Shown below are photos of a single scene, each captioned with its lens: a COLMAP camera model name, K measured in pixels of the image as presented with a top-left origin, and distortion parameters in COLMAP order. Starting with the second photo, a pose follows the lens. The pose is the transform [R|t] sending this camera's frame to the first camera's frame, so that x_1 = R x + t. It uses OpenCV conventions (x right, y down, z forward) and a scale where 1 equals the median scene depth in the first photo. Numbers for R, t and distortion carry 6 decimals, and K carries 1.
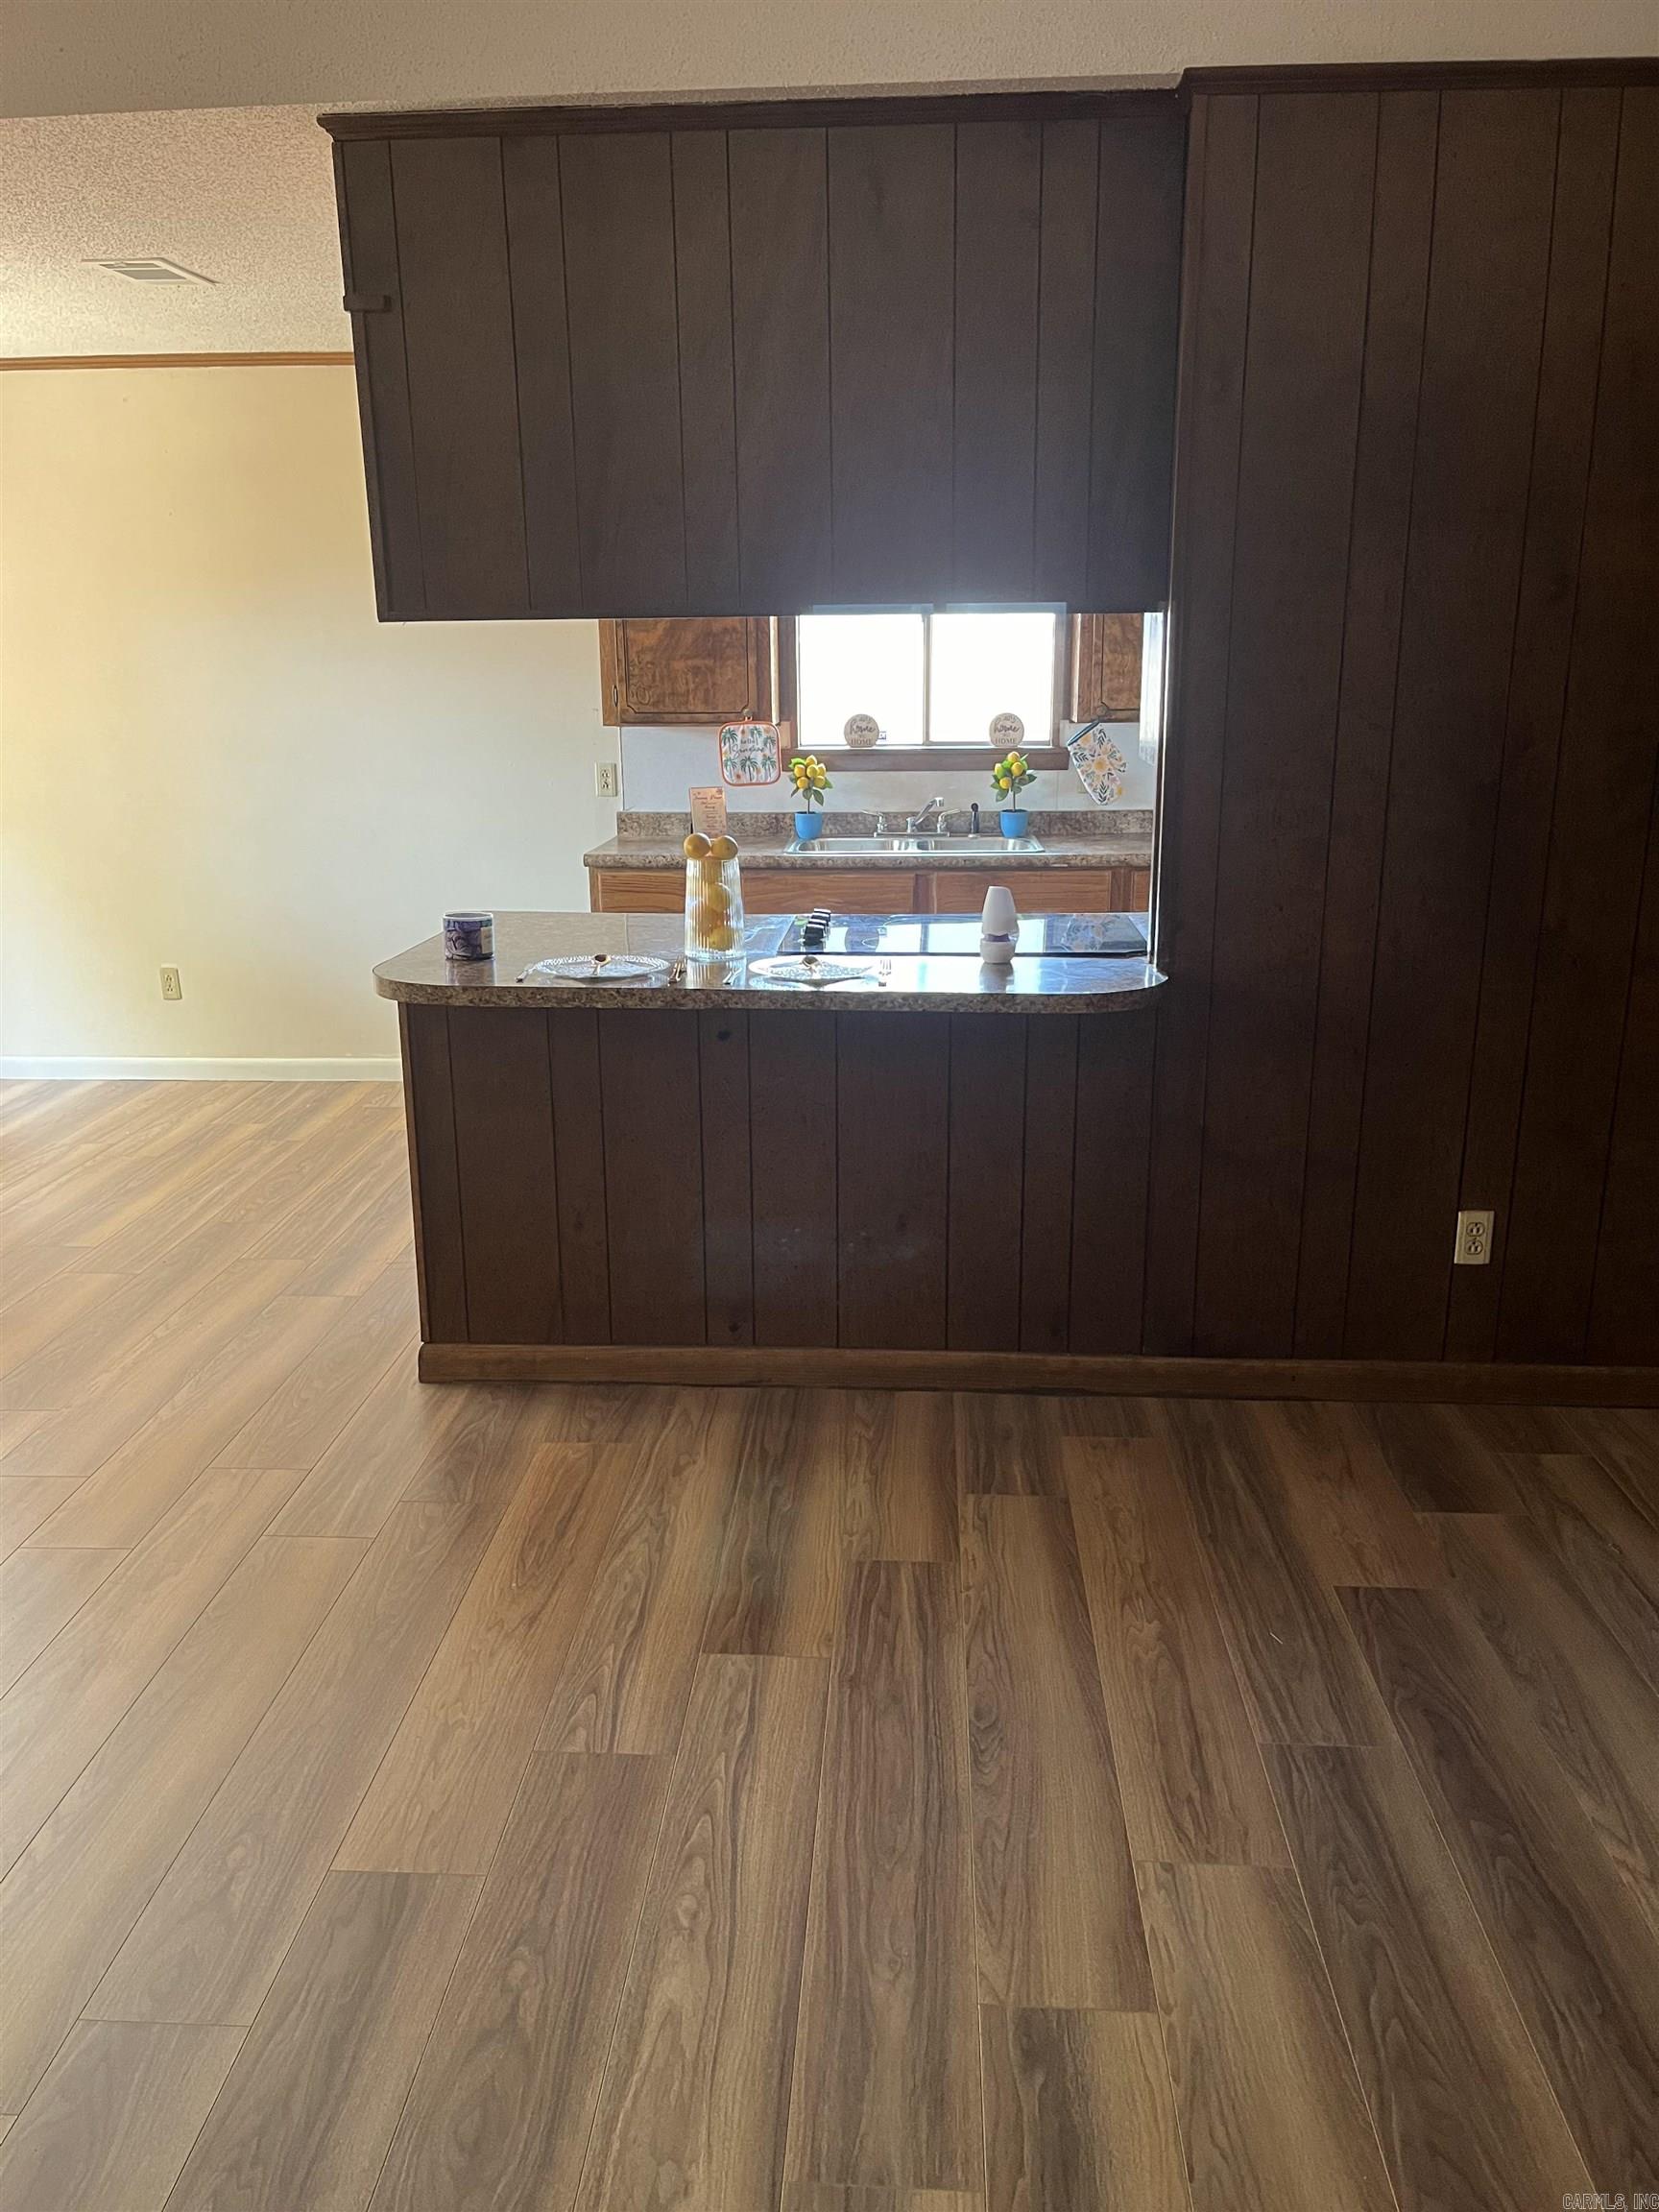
lens RADIAL K [[1674.6, 0, 829.5], [0, 1674.6, 1106.0], [0, 0, 1]] dist [0.005553, 0.001448]
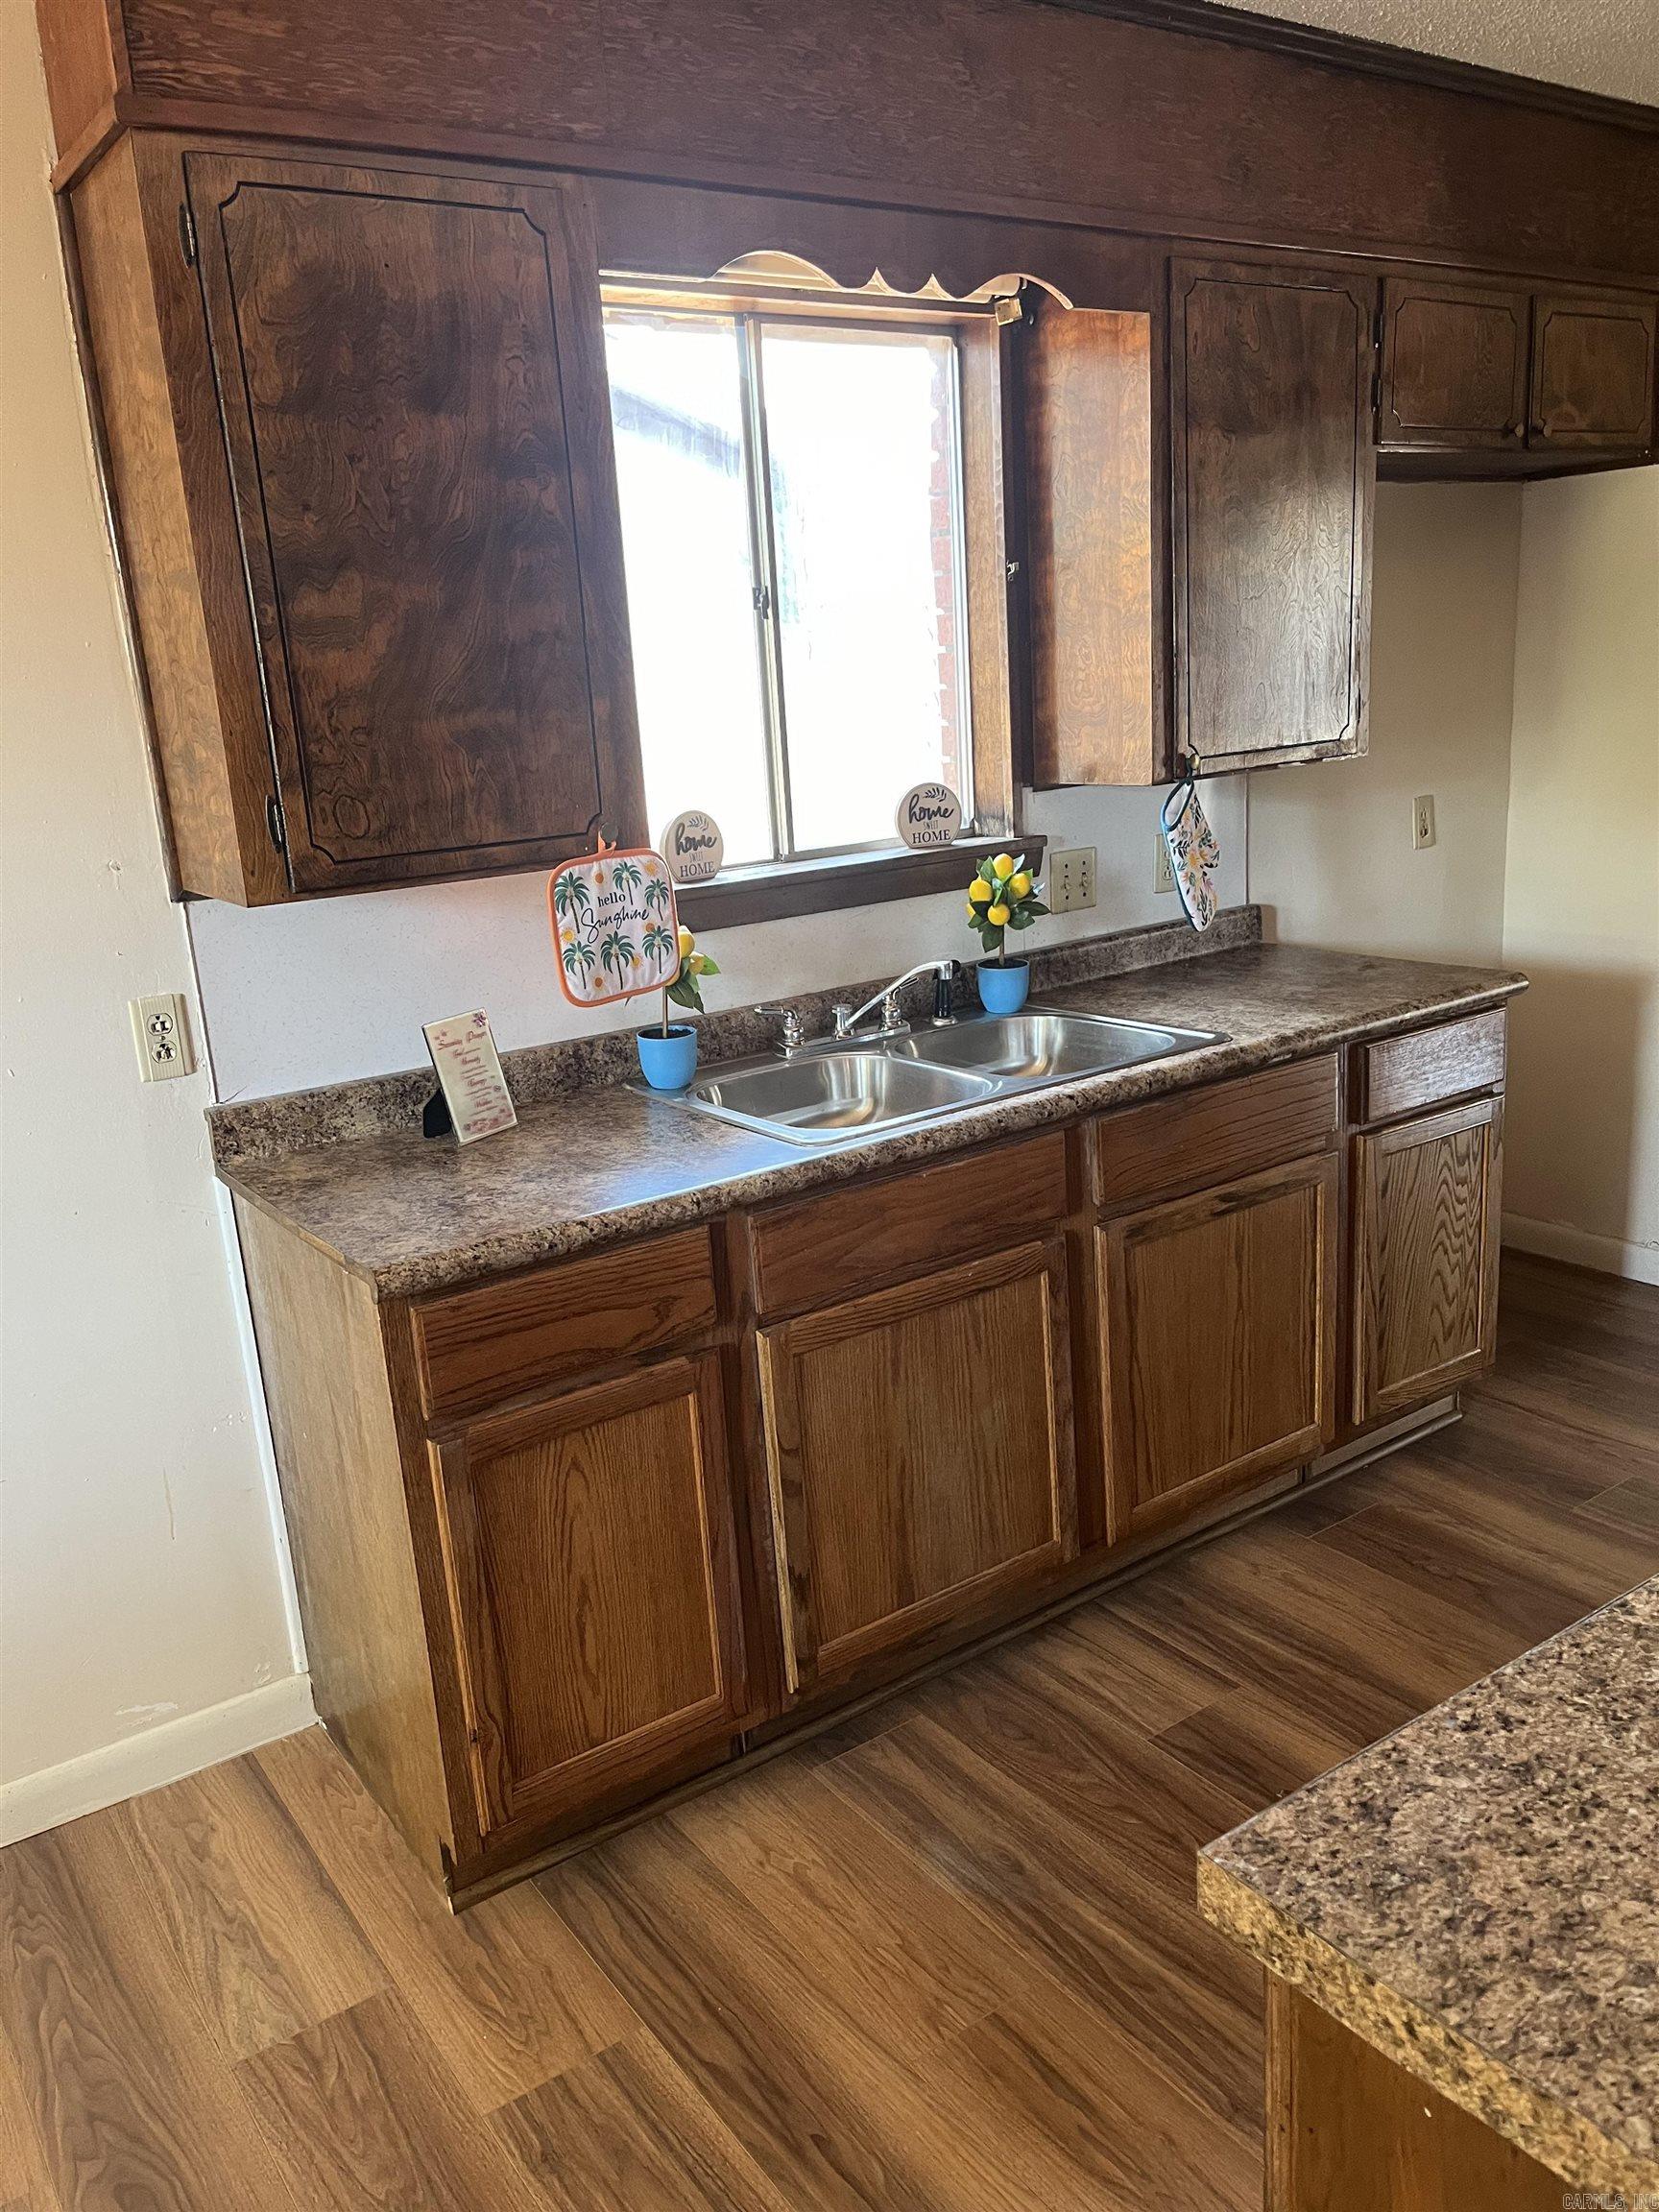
lens RADIAL K [[1674.6, 0, 829.5], [0, 1674.6, 1106.0], [0, 0, 1]] dist [0.005553, 0.001448]
pose [[0.776952, -0.199571, 0.597091, -0.267459], [0.224019, 0.973990, 0.034045, -0.168883], [-0.588355, 0.107309, 0.801451, 0.635836]]
